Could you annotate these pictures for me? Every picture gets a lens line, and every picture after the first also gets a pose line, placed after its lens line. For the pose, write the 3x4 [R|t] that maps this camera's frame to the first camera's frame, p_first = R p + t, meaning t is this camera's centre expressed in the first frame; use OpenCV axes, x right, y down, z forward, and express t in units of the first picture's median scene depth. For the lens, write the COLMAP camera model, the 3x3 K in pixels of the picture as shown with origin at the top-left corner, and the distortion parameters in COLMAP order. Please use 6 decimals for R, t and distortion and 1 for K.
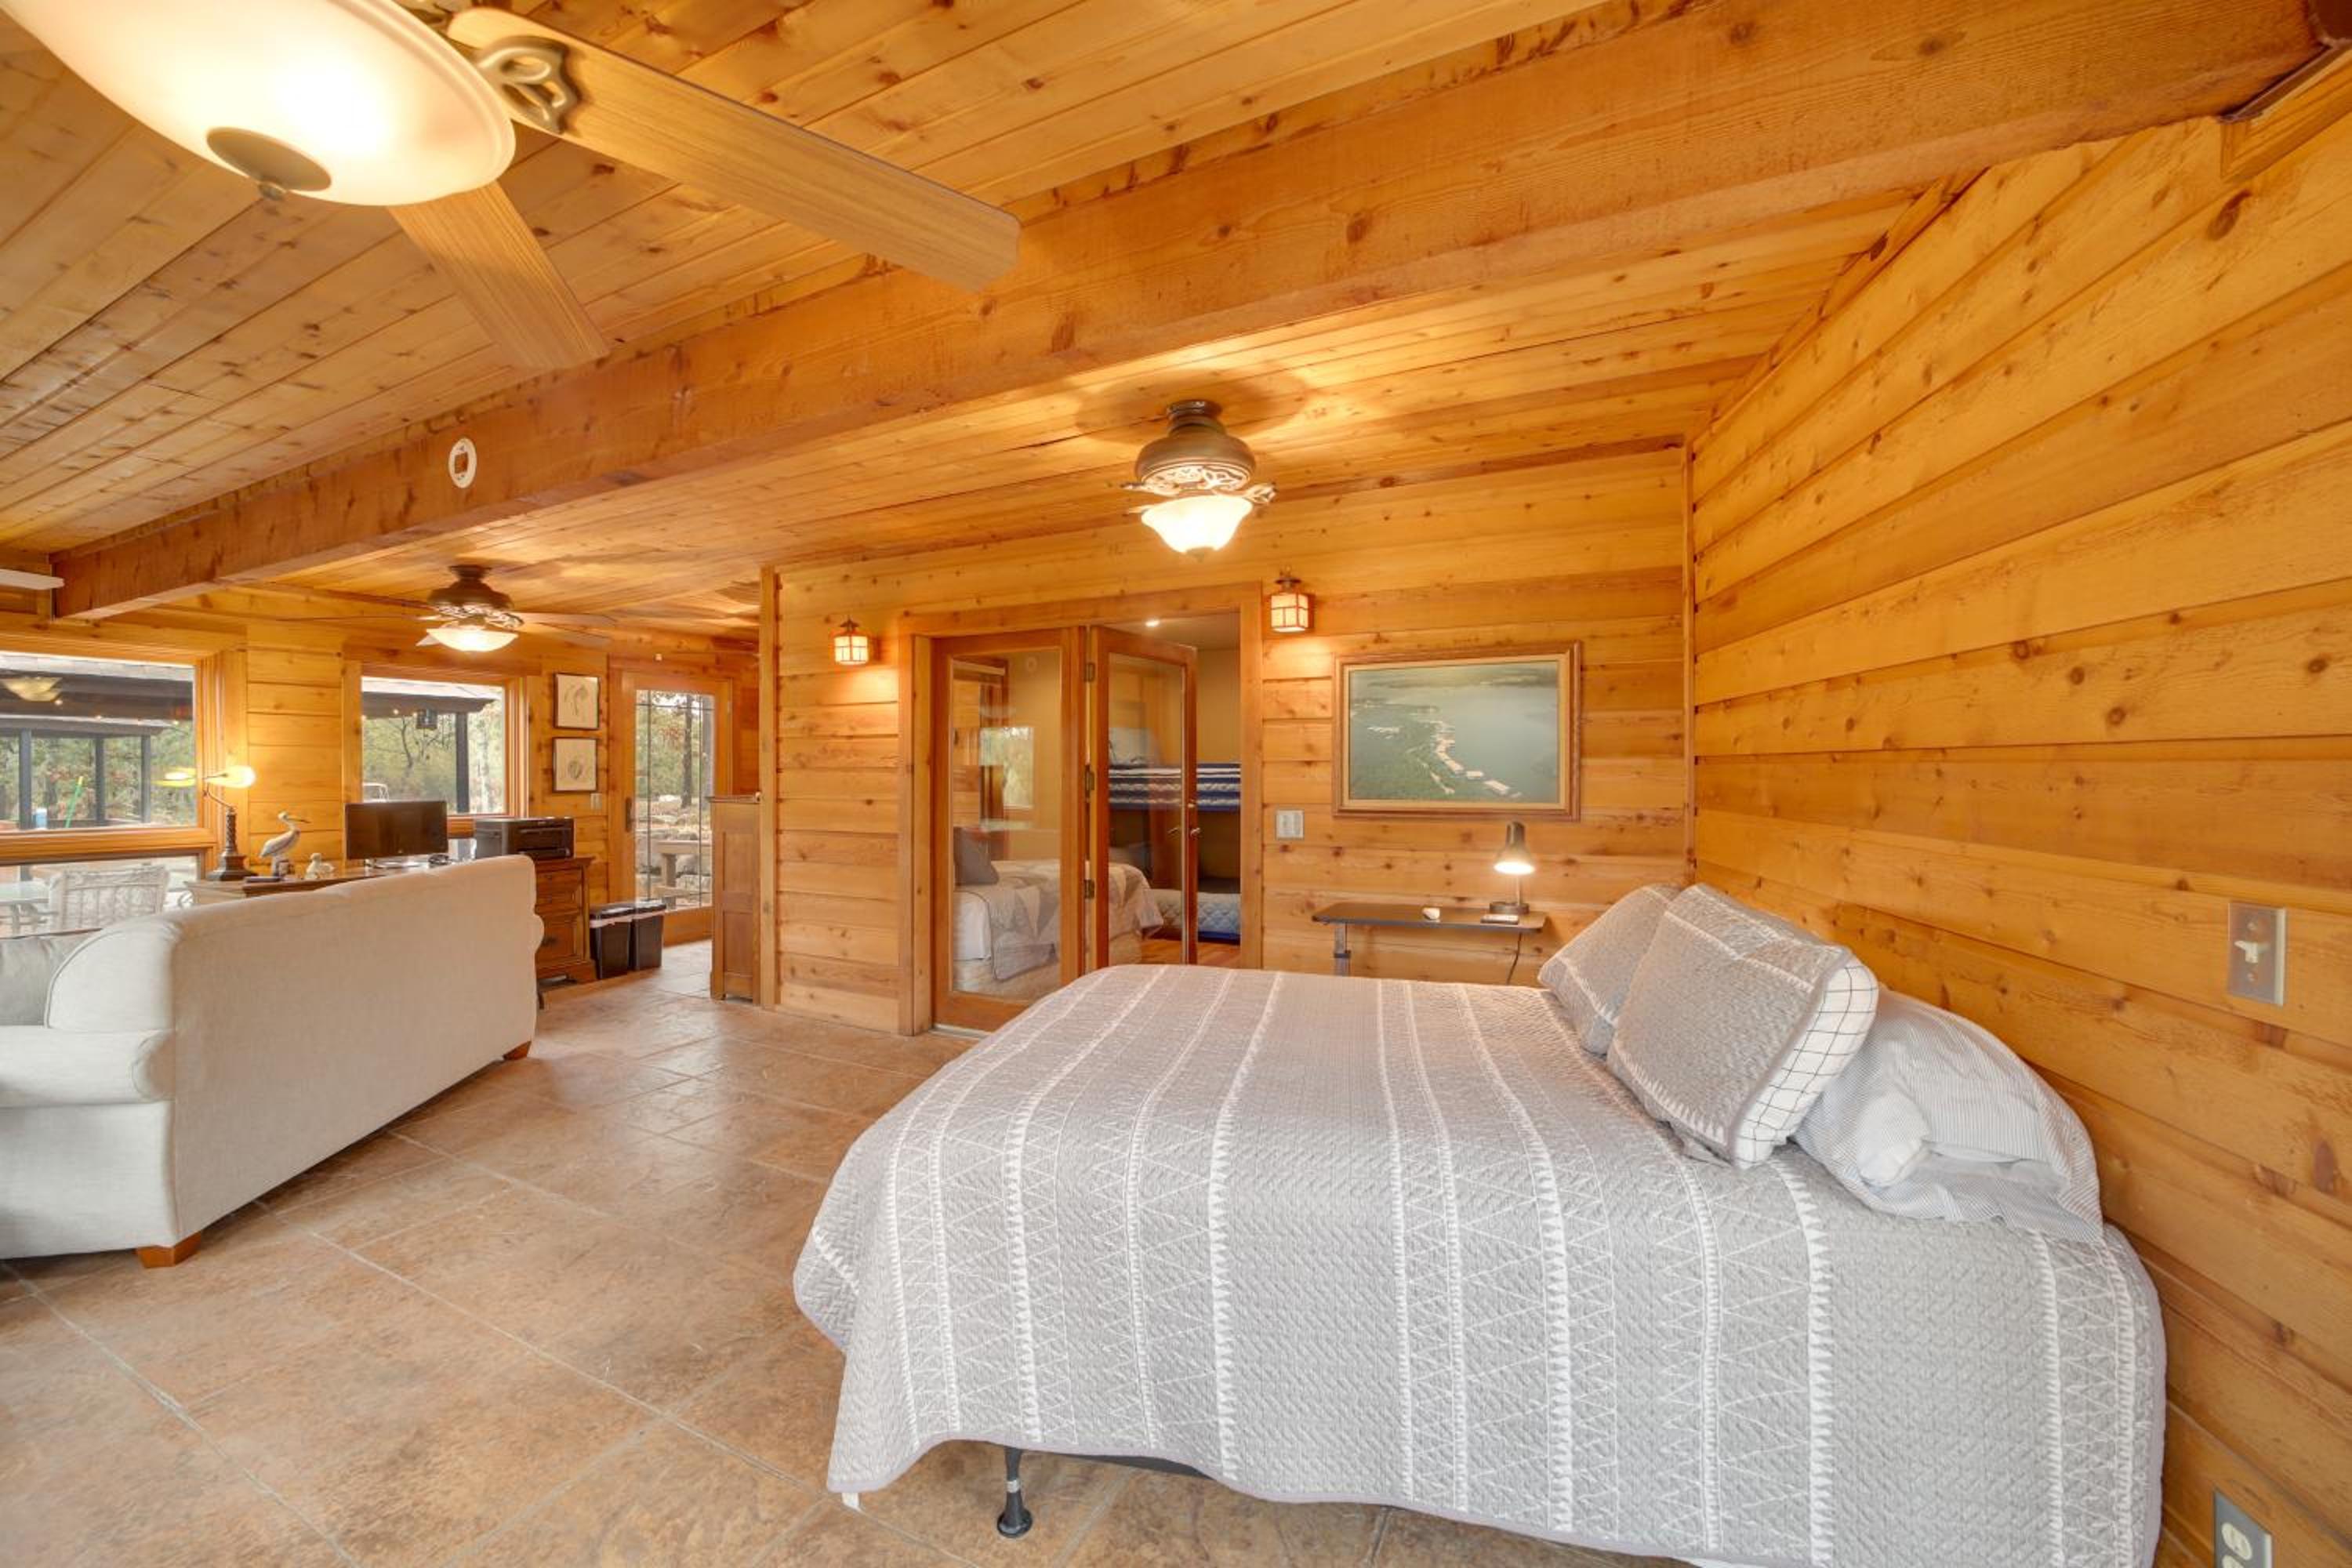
lens RADIAL K [[891.2, 0, 1176.0], [0, 891.2, 784.0], [0, 0, 1]] dist [-0.022778, 0.000191]
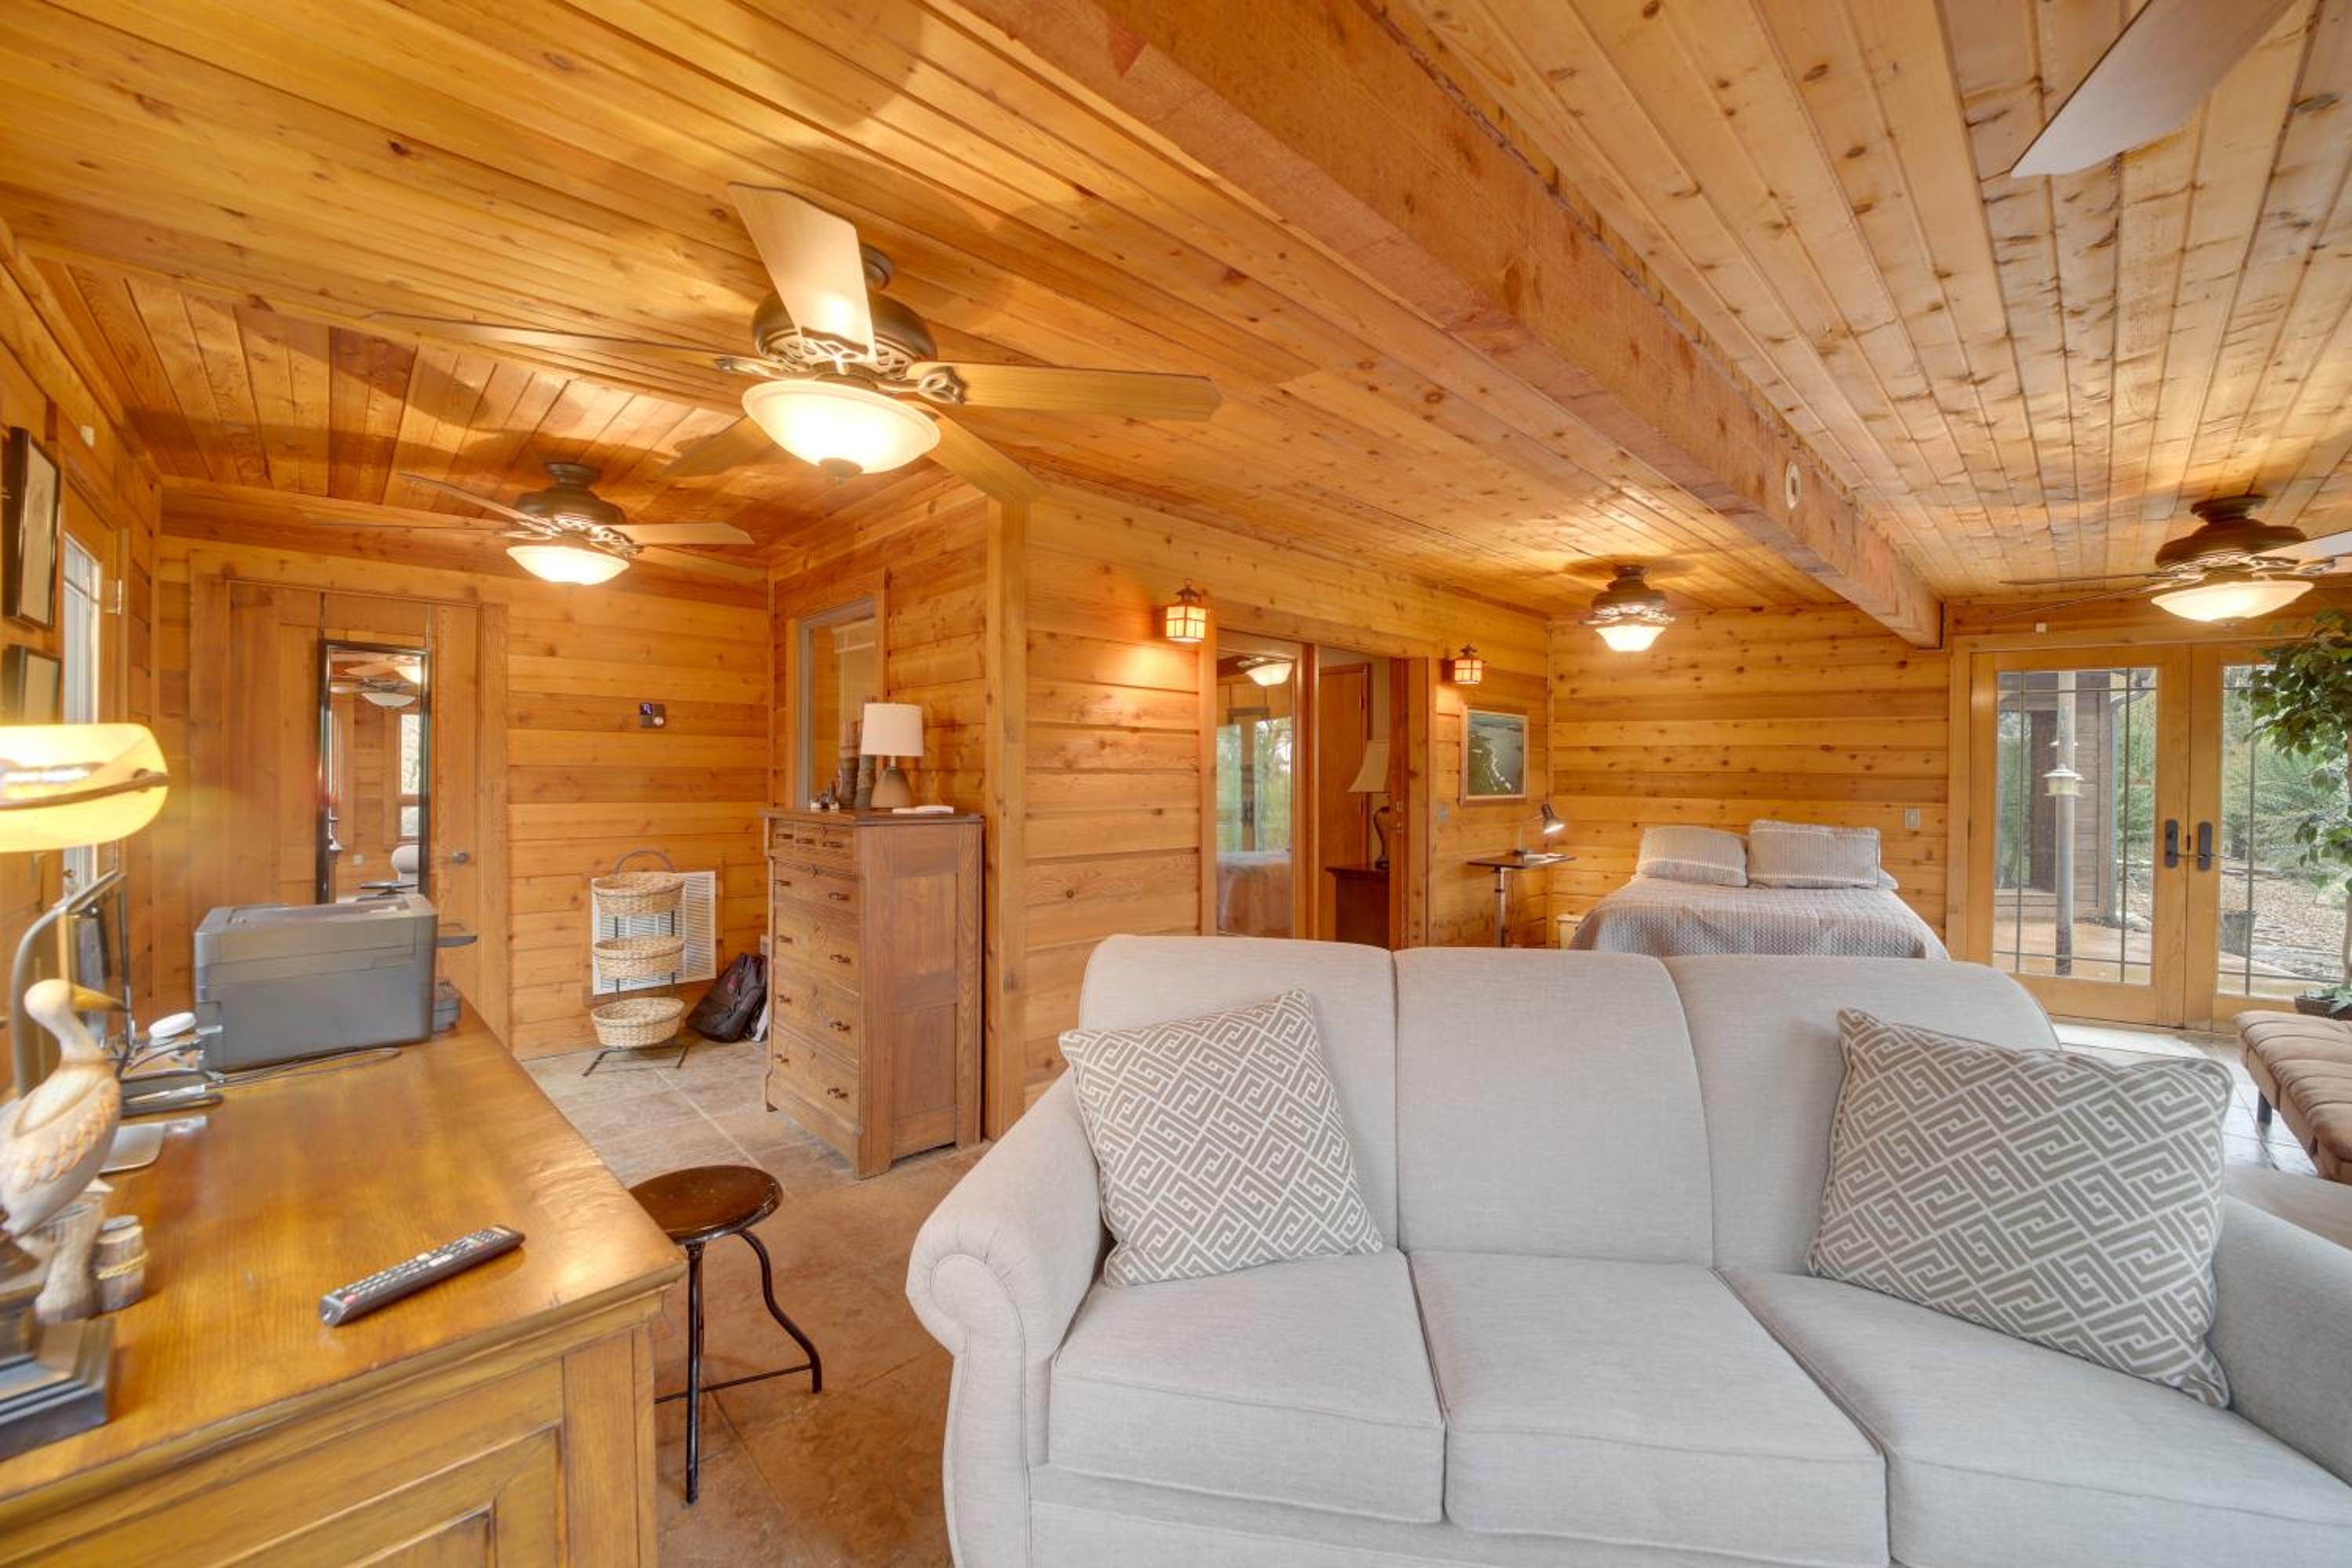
lens RADIAL K [[930.9, 0, 1129.3], [0, 930.9, 790.9], [0, 0, 1]] dist [-0.031393, 0.009653]
pose [[0.358467, -0.012804, 0.933455, -1.878042], [0.004173, 0.999918, 0.012113, -0.014534], [-0.933533, -0.000447, 0.358491, 1.177373]]
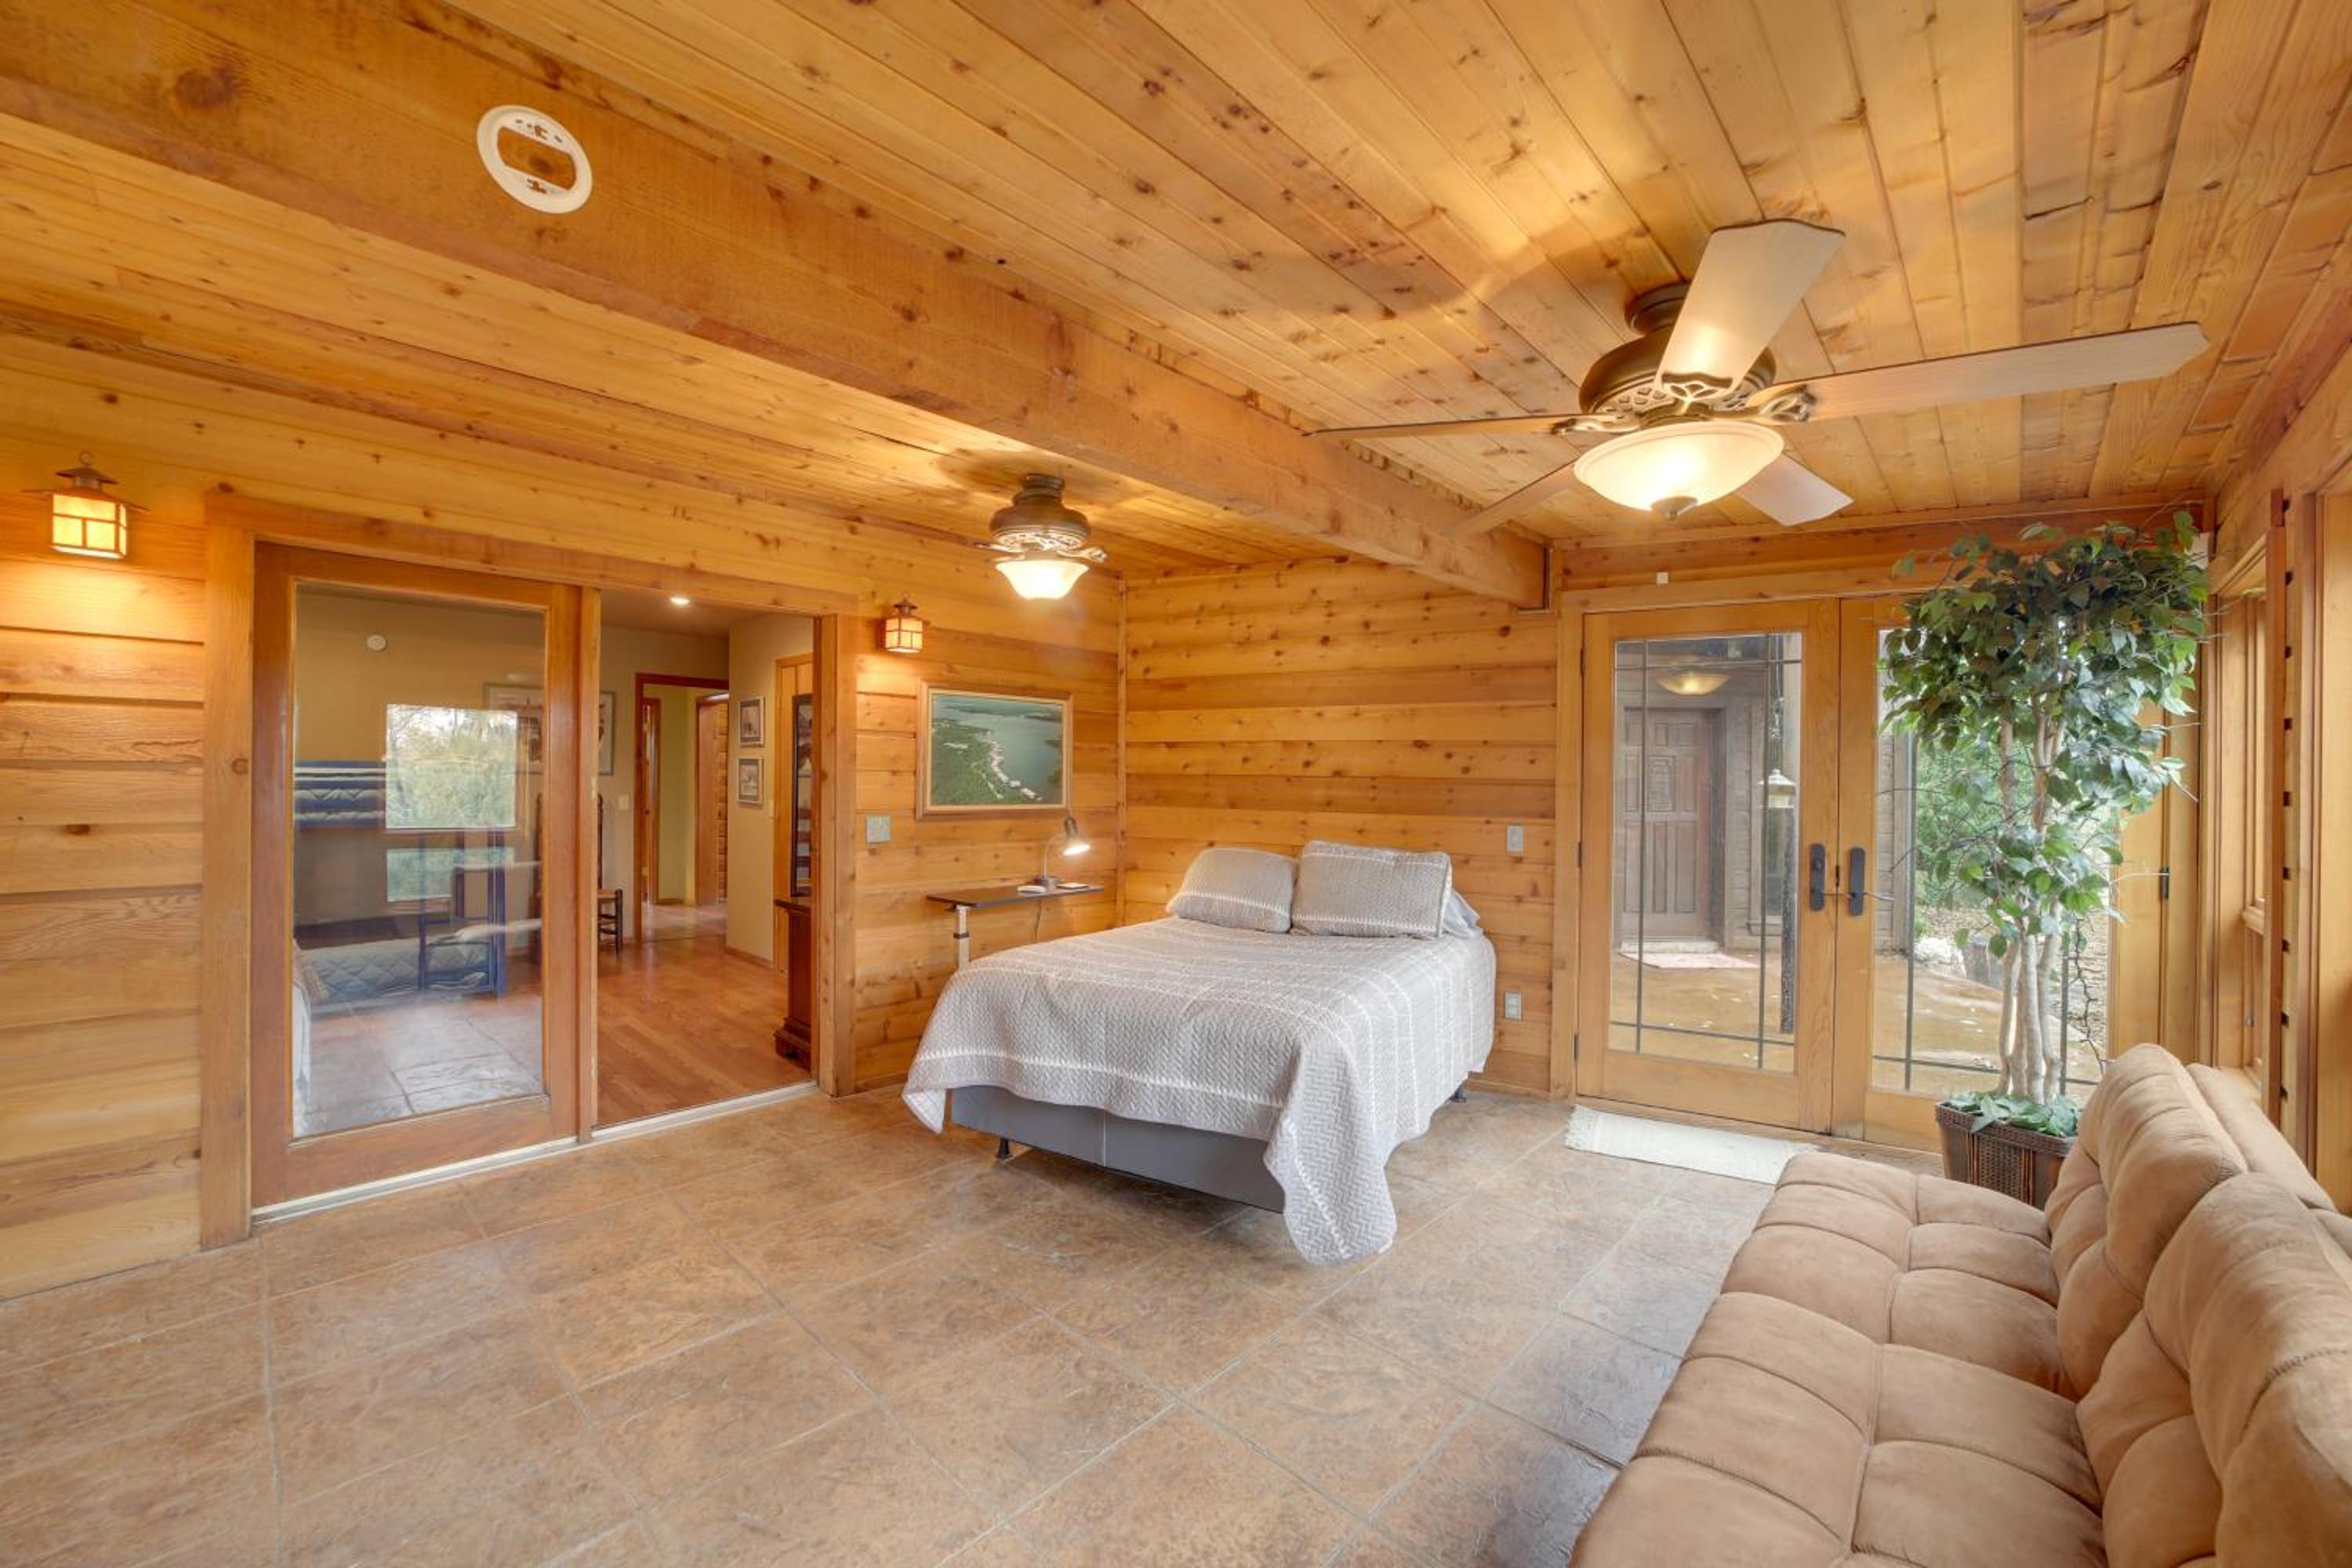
lens RADIAL K [[930.9, 0, 1129.3], [0, 930.9, 790.9], [0, 0, 1]] dist [-0.031393, 0.009653]
pose [[0.319506, -0.006248, 0.947564, -1.065234], [-0.000528, 0.999977, 0.006772, -0.010880], [-0.947584, -0.002664, 0.319495, 0.456976]]
